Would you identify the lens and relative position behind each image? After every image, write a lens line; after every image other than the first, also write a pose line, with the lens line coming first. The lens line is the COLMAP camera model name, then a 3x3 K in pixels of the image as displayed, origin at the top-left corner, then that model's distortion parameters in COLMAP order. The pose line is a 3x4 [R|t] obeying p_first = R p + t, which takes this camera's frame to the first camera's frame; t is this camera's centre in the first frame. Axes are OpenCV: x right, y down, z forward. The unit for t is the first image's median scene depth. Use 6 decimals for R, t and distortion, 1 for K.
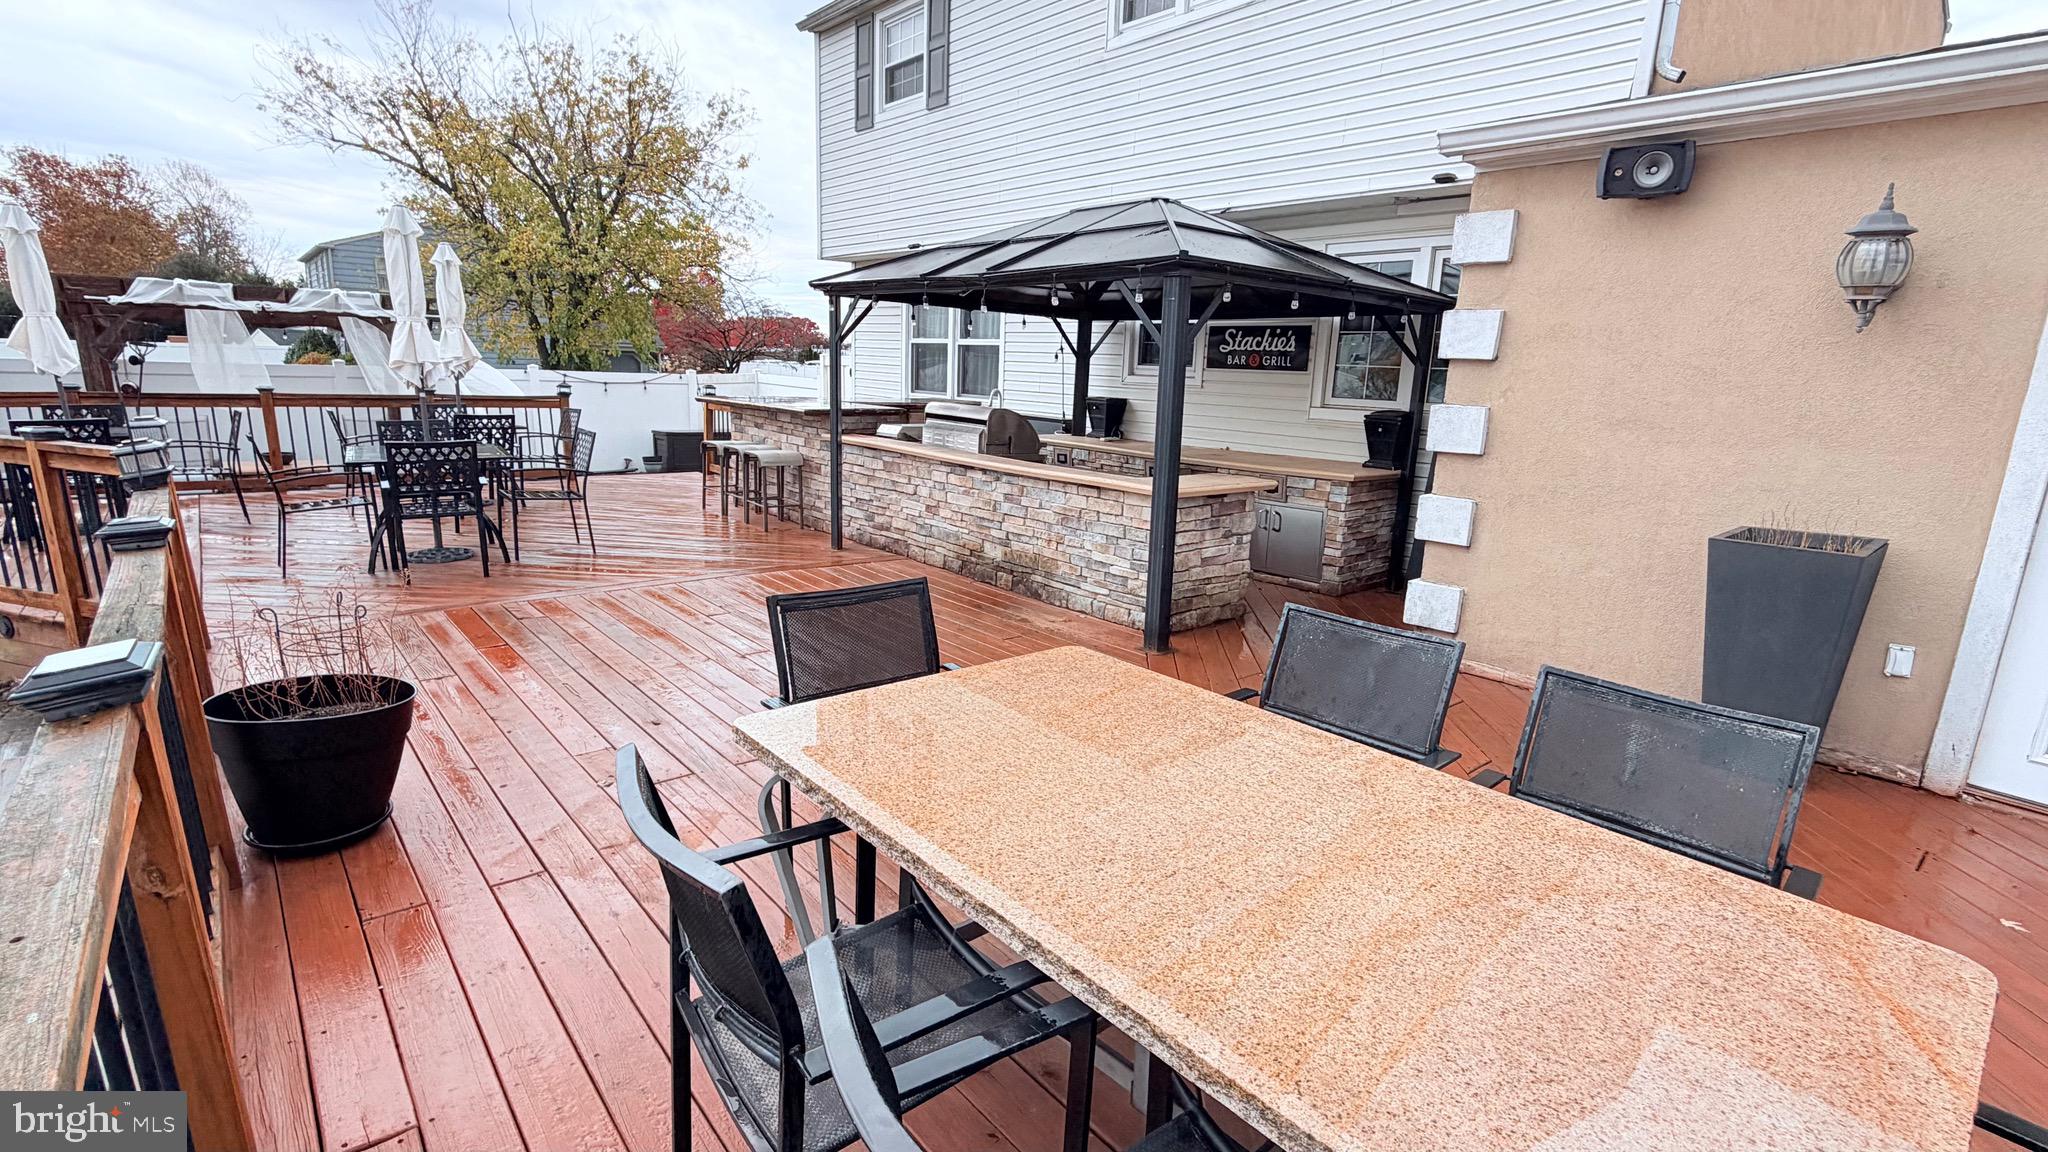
lens RADIAL K [[957.7, 0, 1043.5], [0, 957.7, 580.3], [0, 0, 1]] dist [0.001437, 0.000201]
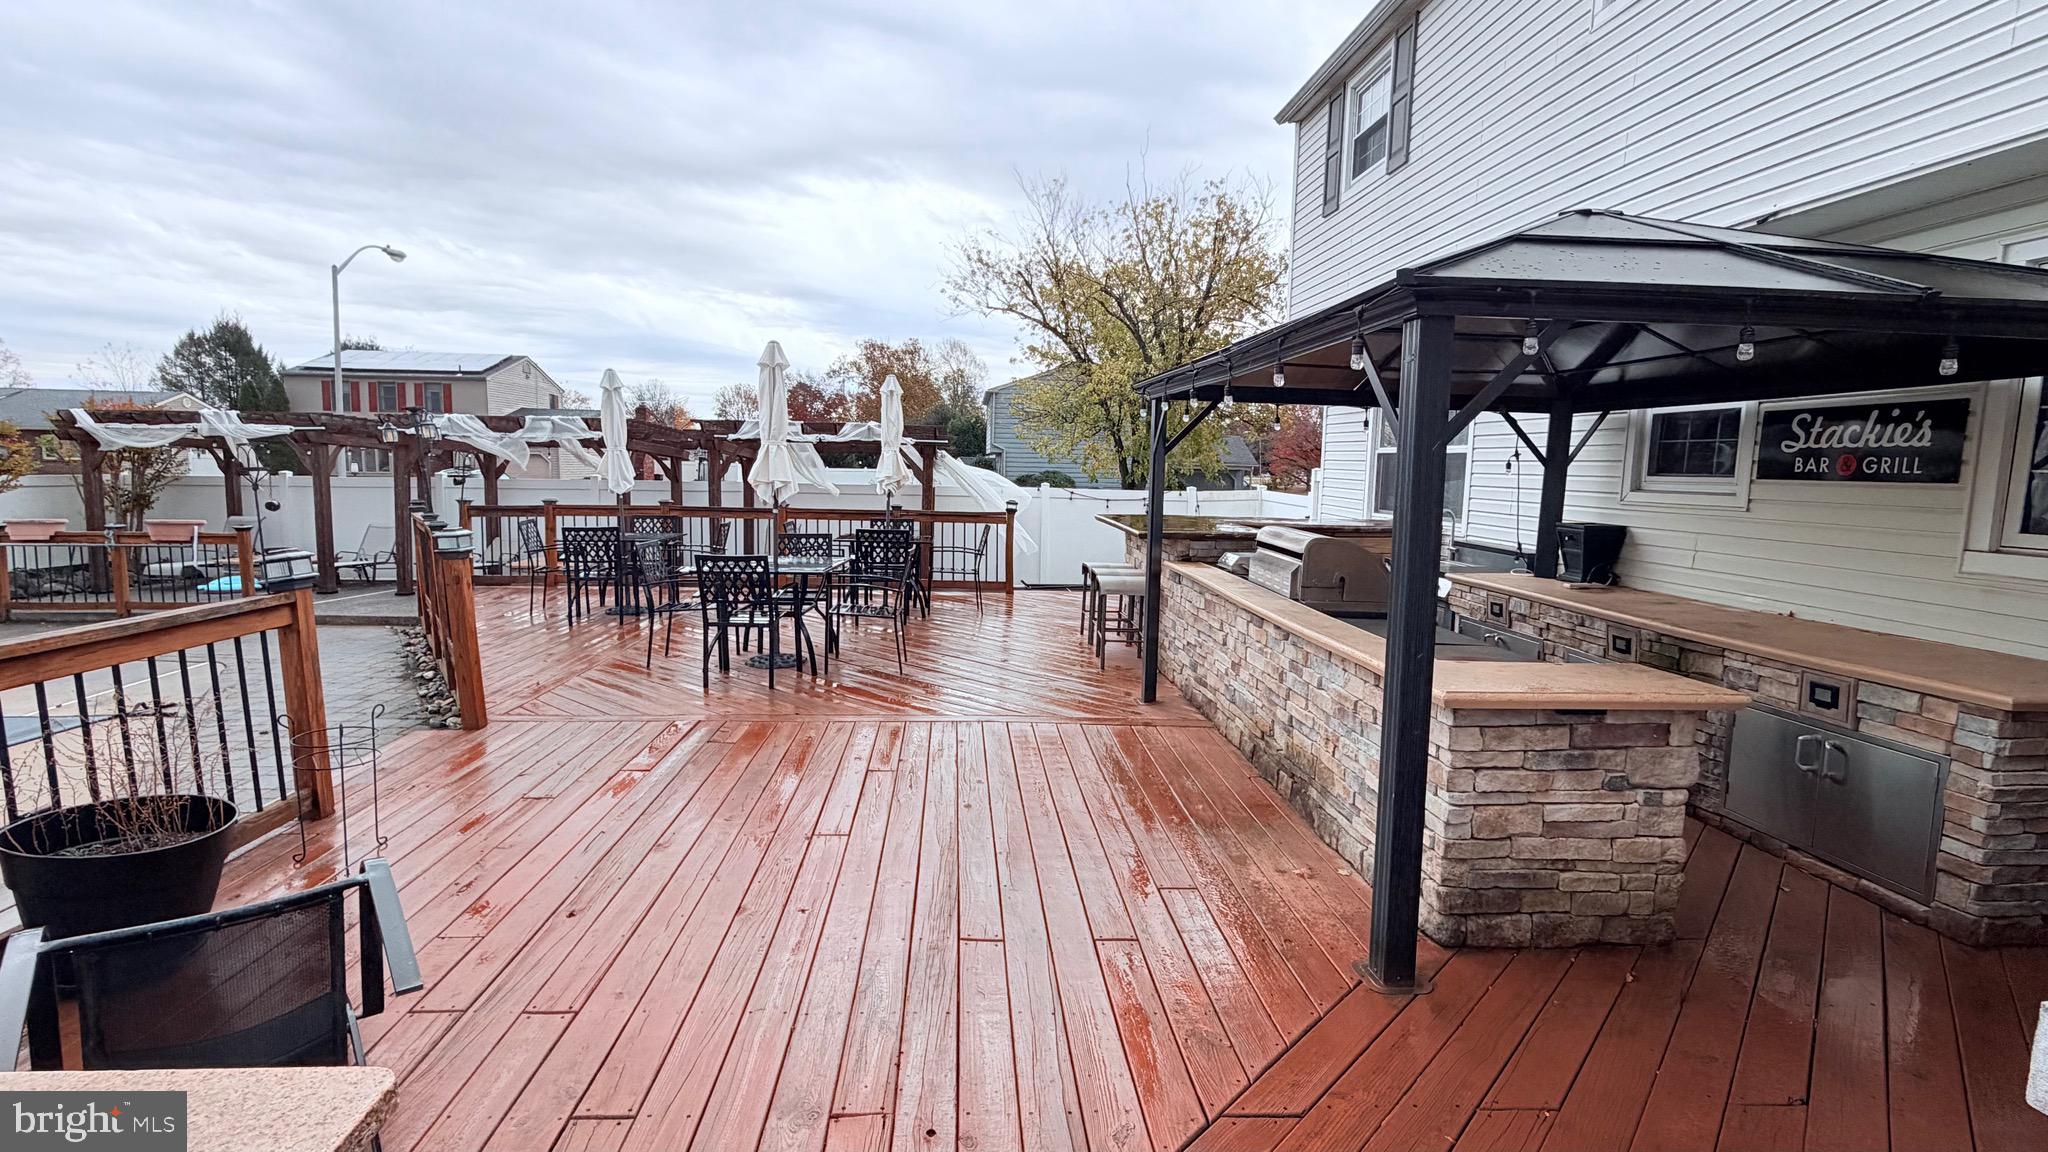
lens RADIAL K [[957.7, 0, 1003.0], [0, 957.7, 574.7], [0, 0, 1]] dist [0.001437, 0.000201]
pose [[0.790060, 0.050842, -0.610917, 0.156815], [-0.126266, 0.988683, -0.081011, -0.049913], [0.599885, 0.141141, 0.787539, 0.232310]]
